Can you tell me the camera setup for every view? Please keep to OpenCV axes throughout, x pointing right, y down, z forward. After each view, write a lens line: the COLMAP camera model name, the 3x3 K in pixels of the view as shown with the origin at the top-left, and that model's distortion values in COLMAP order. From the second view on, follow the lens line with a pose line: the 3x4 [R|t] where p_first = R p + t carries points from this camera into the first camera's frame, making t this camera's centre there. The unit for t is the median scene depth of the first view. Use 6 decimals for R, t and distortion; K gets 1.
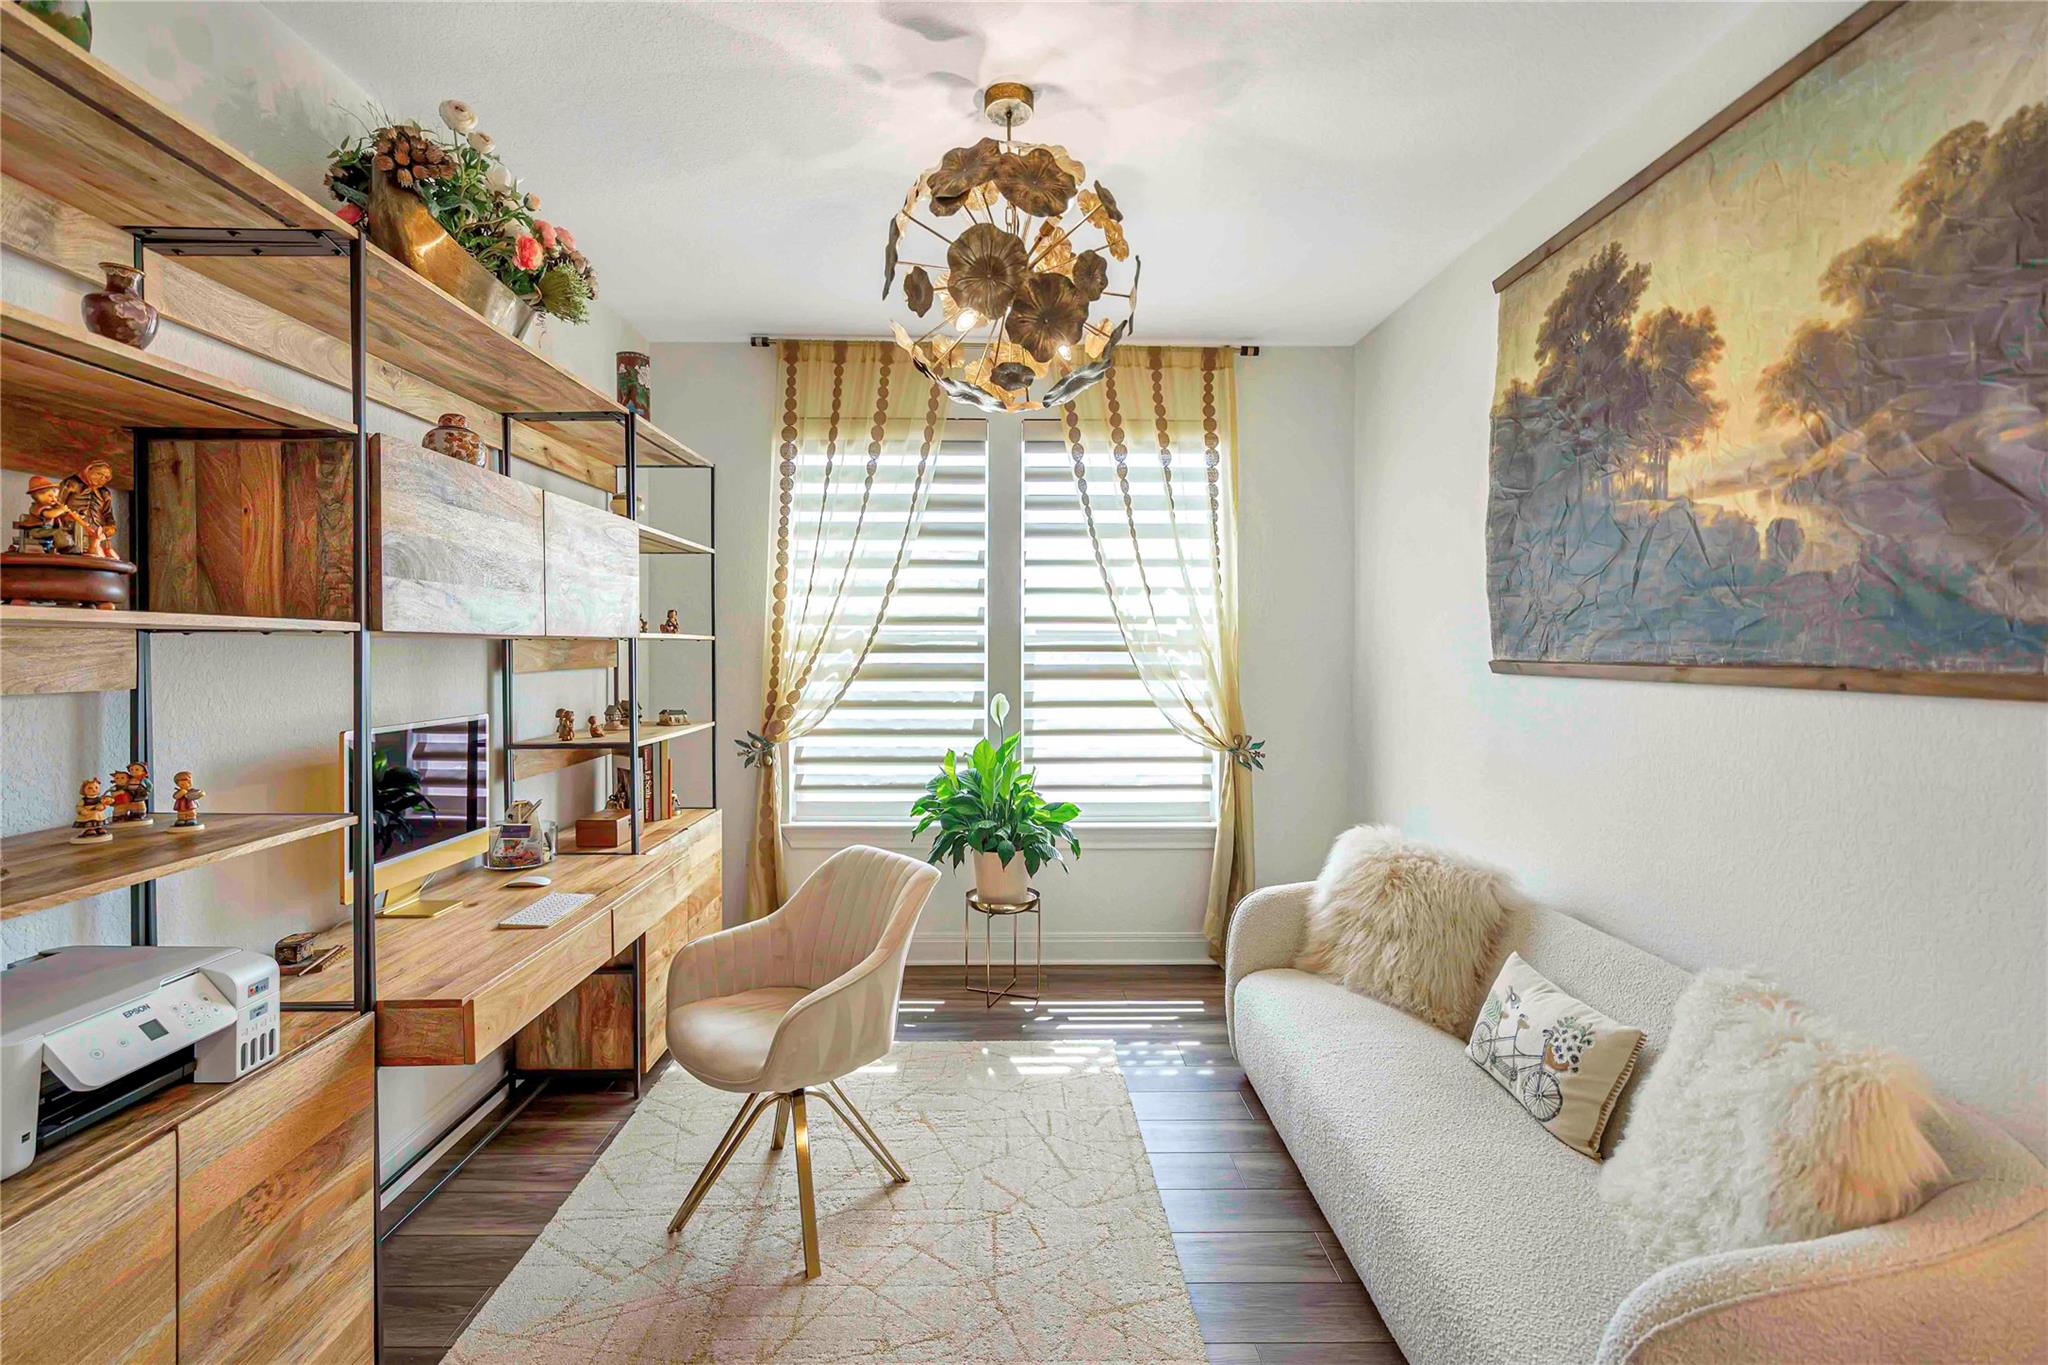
lens RADIAL K [[939.6, 0, 1024.3], [0, 939.6, 666.6], [0, 0, 1]] dist [-0.000876, 0.000852]
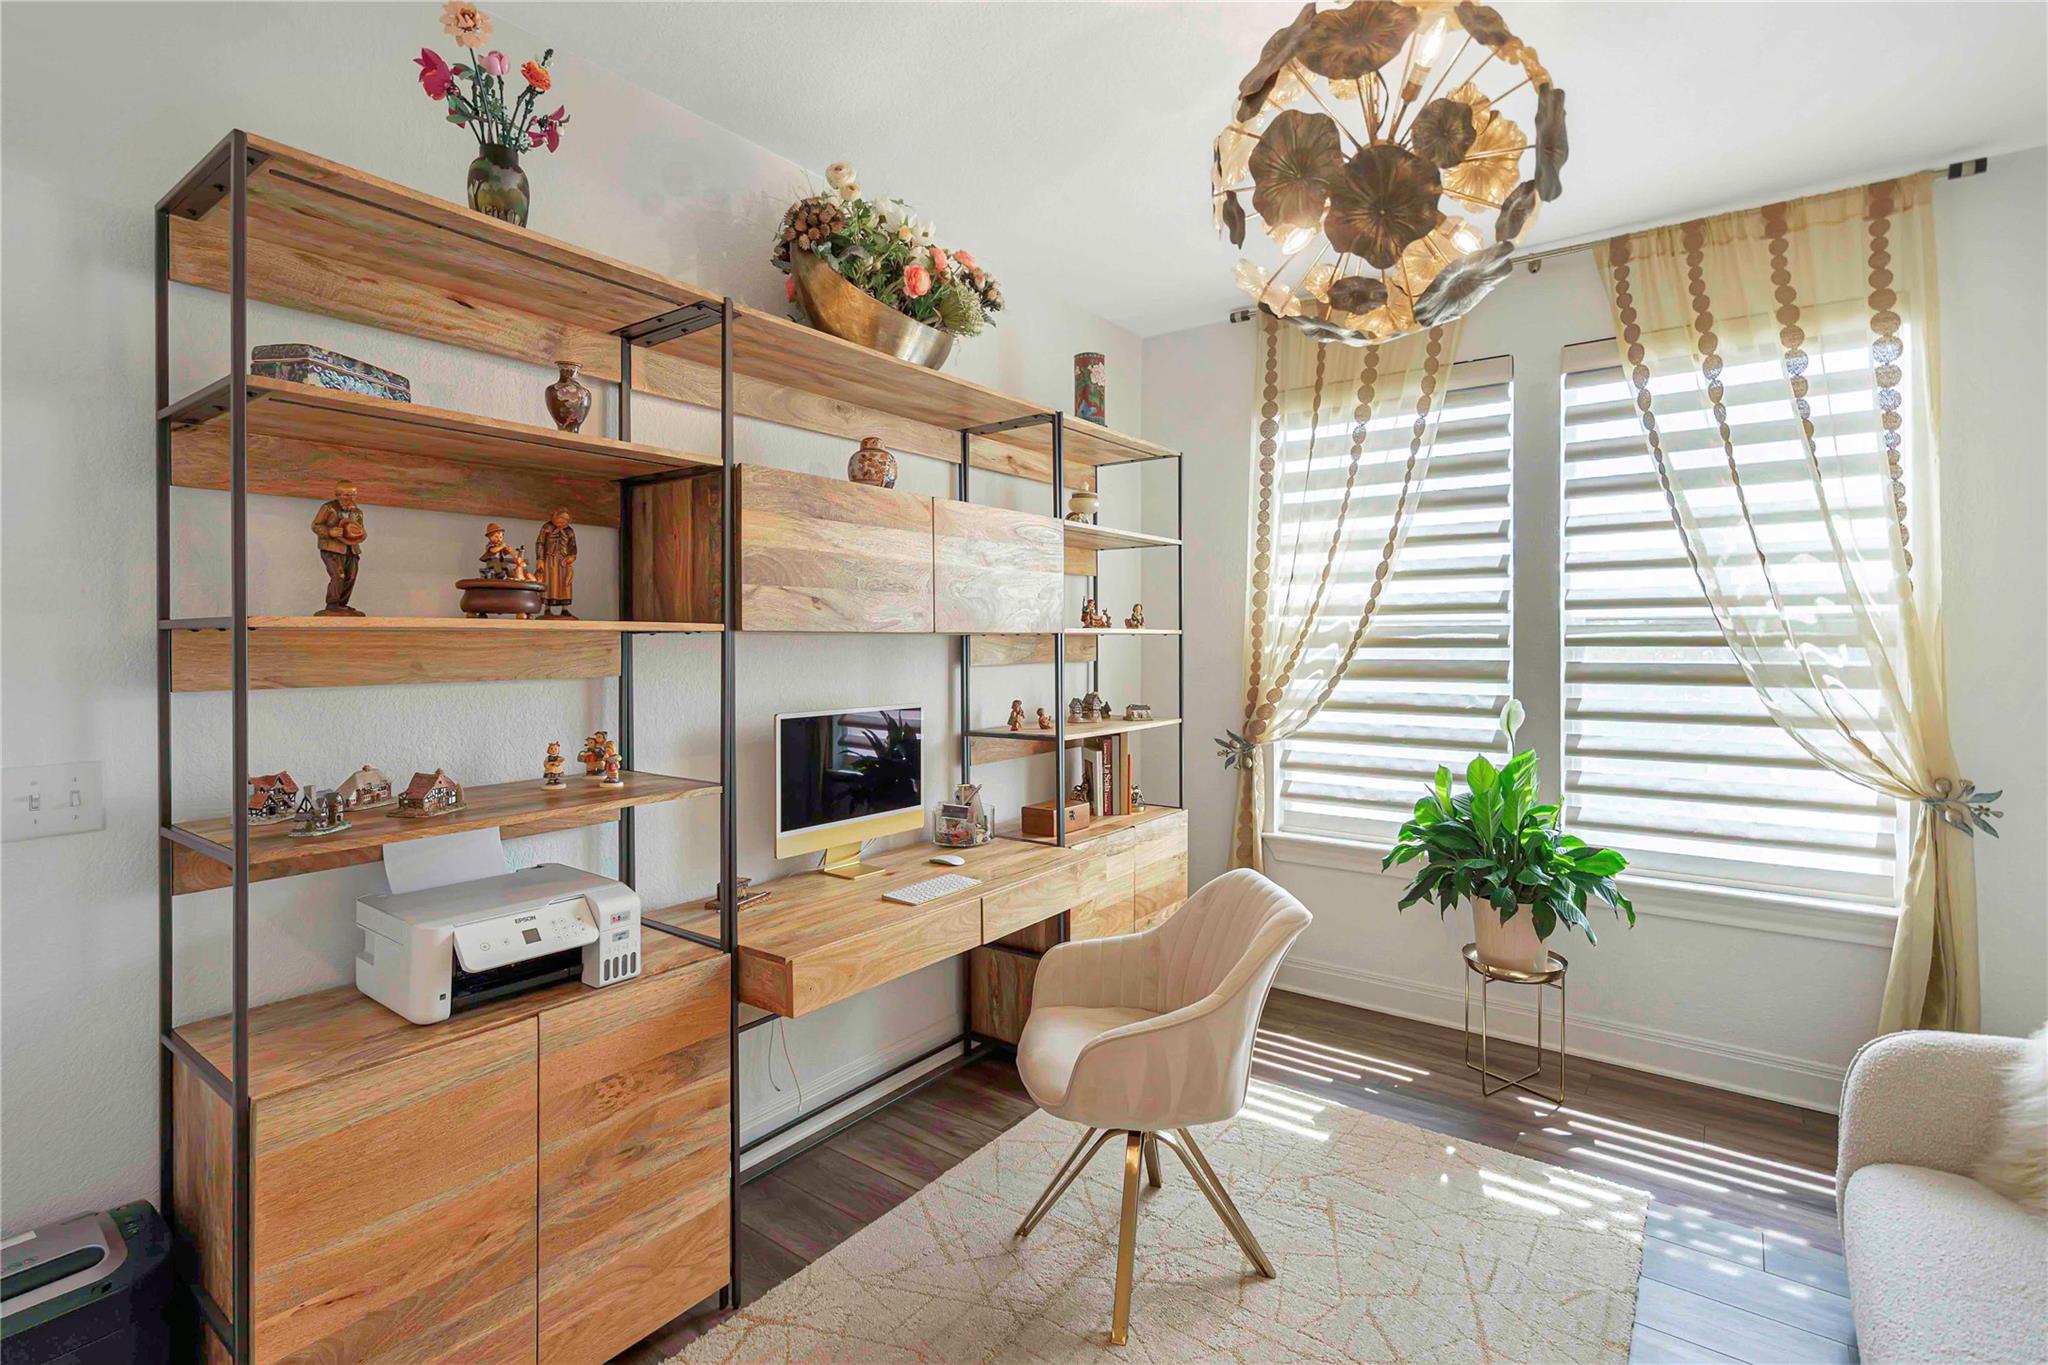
lens RADIAL K [[962.5, 0, 1025.3], [0, 962.5, 649.7], [0, 0, 1]] dist [-0.001843, 0.001750]
pose [[0.791326, 0.002918, -0.611387, 0.152464], [-0.008931, 0.999937, -0.006787, -0.004247], [0.611329, 0.010831, 0.791302, 0.119876]]
